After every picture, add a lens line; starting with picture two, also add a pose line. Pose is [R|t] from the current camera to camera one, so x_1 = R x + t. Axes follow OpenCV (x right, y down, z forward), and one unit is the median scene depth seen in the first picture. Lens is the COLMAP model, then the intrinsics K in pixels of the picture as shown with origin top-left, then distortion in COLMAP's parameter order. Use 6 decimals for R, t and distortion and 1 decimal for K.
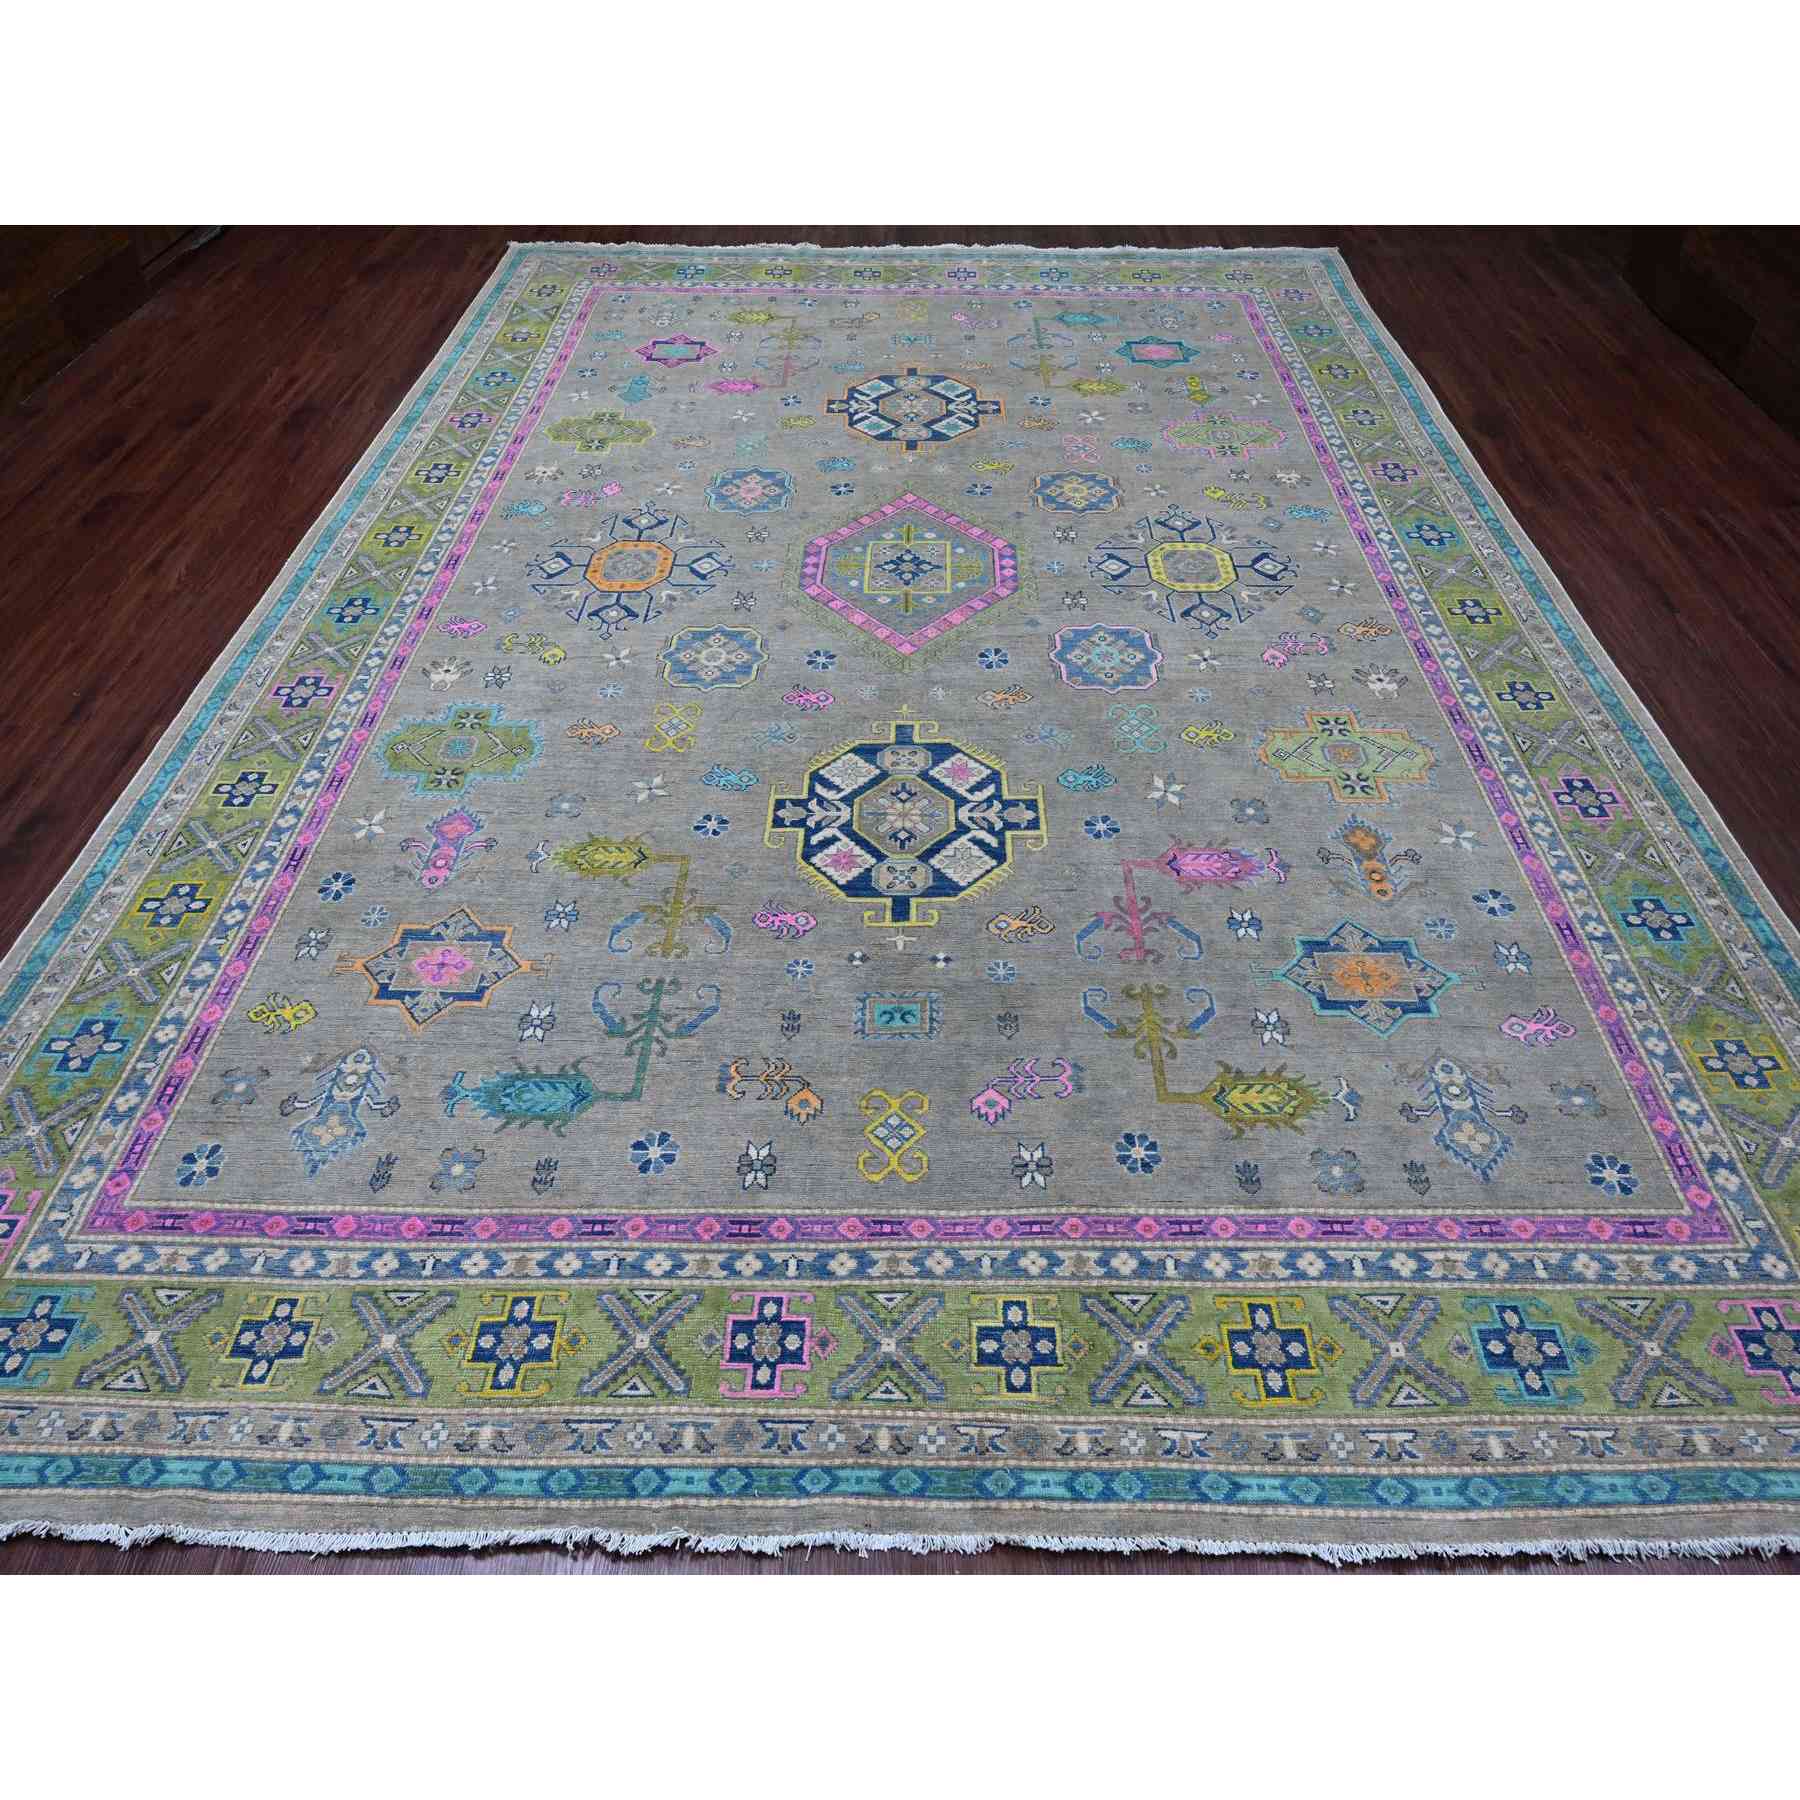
lens RADIAL K [[1148.0, 0, 900.0], [0, 1148.0, 900.0], [0, 0, 1]] dist [-0.009562, 0.002132]
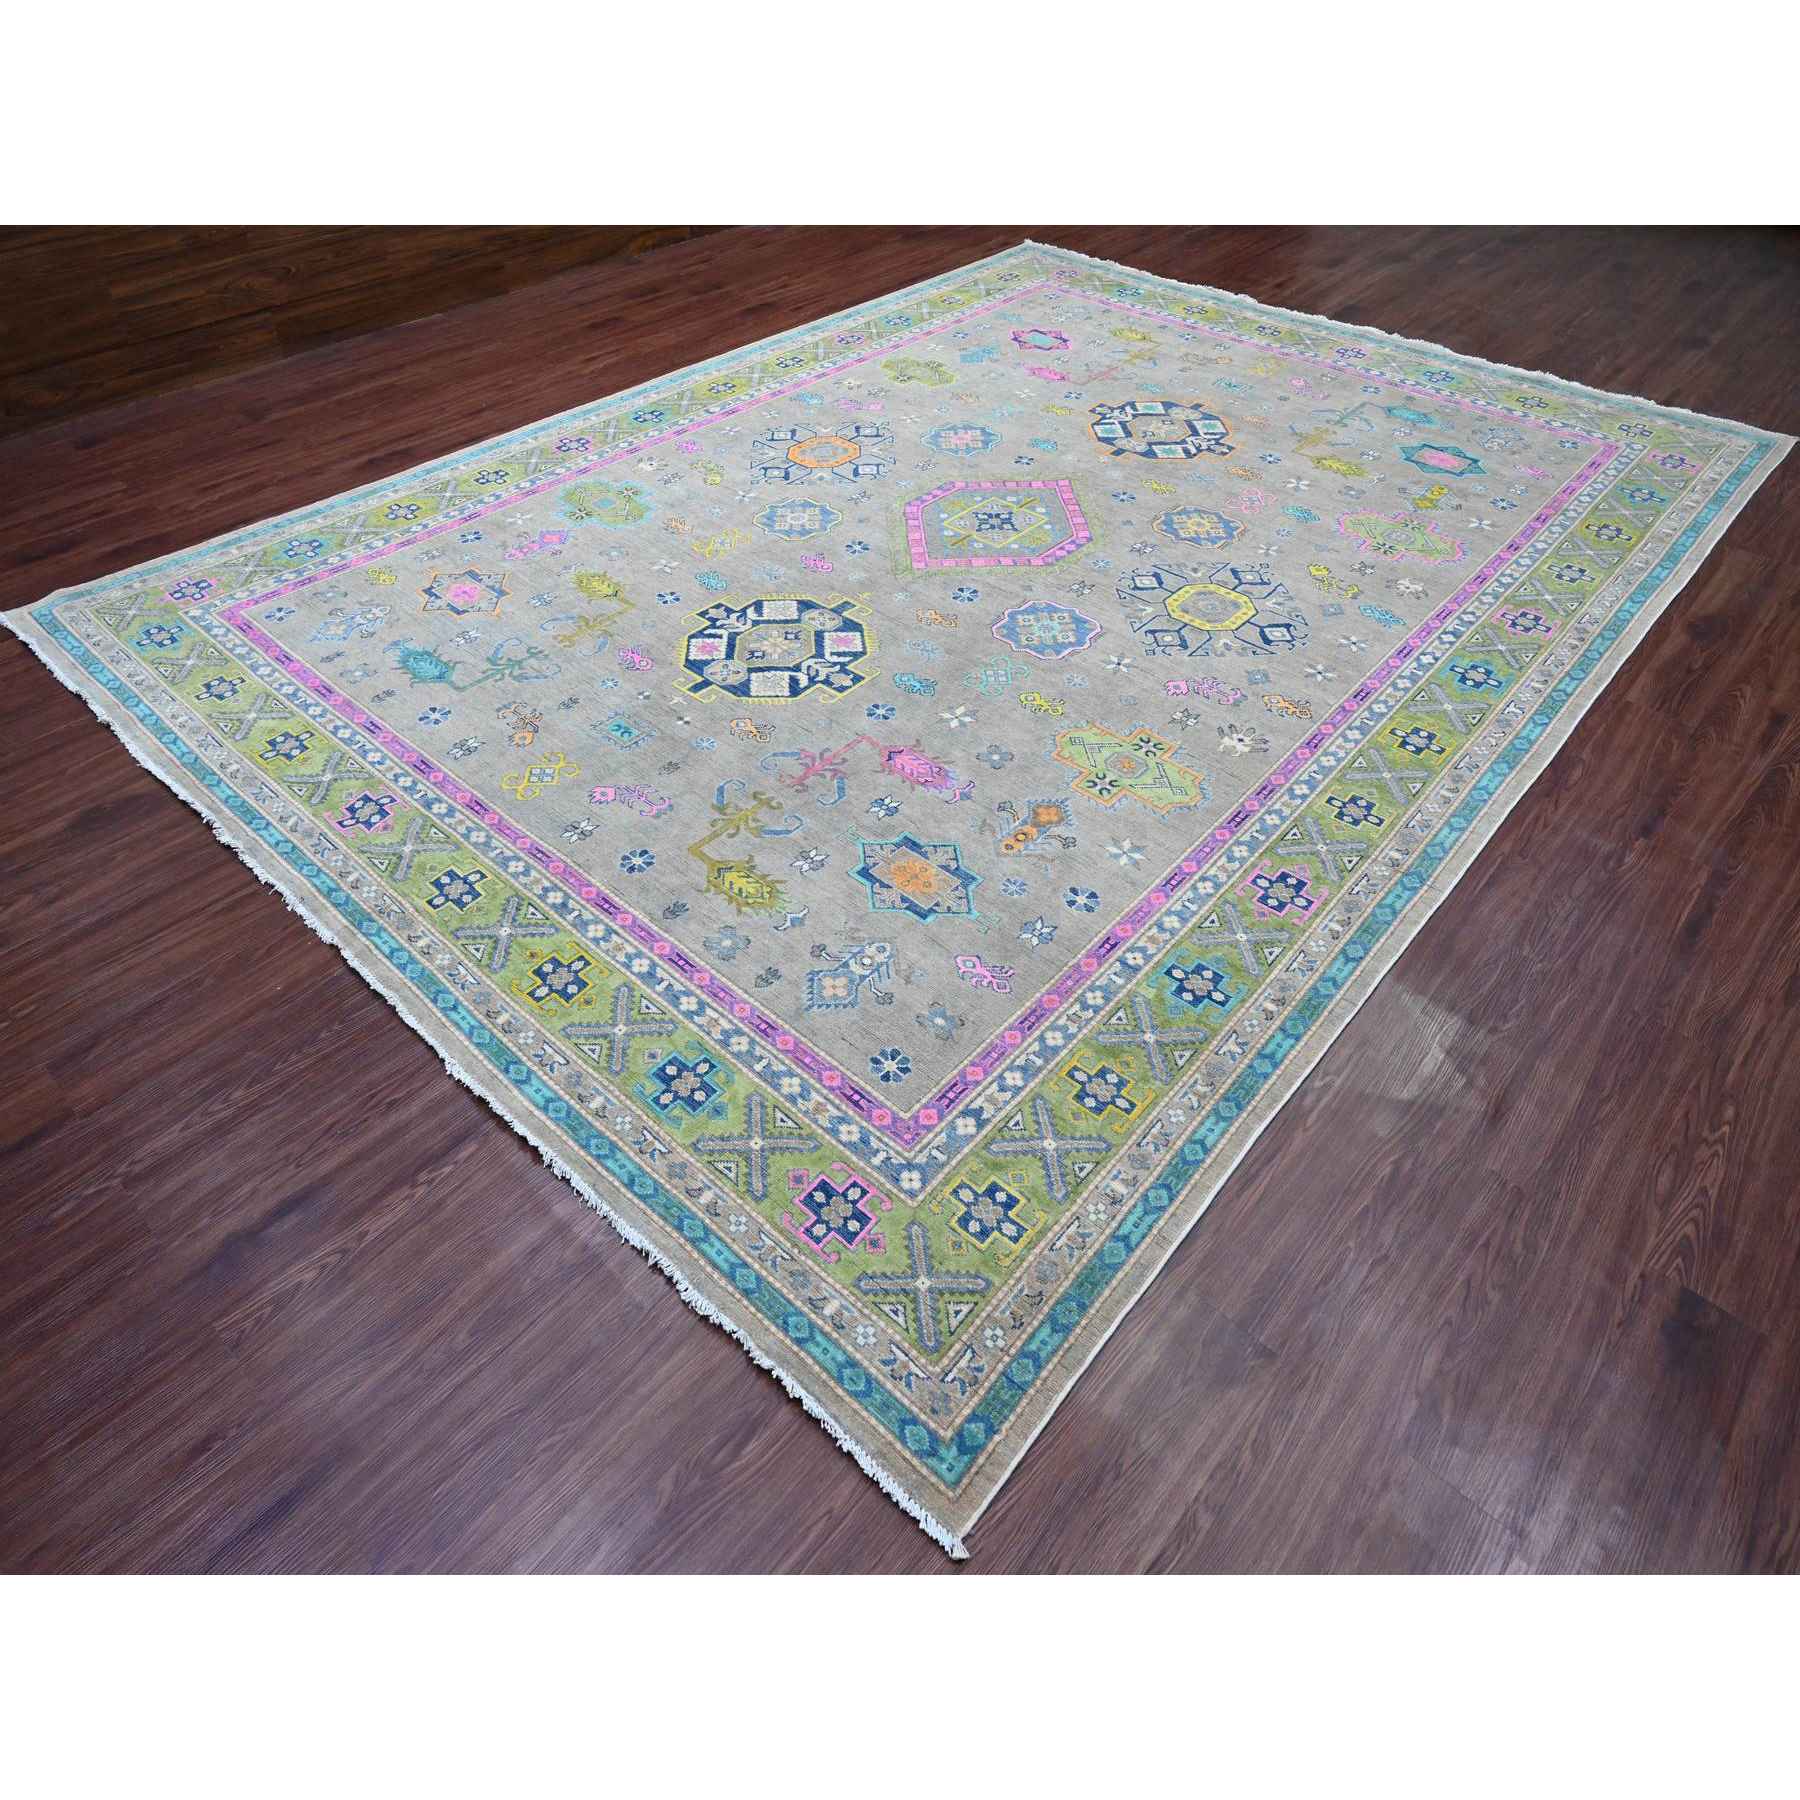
lens RADIAL K [[1148.0, 0, 900.0], [0, 1148.0, 900.0], [0, 0, 1]] dist [-0.009562, 0.002132]
pose [[0.744169, 0.470184, -0.474488, 0.699020], [-0.491990, 0.866264, 0.086788, -0.005199], [0.451839, 0.168858, 0.875973, -0.020333]]
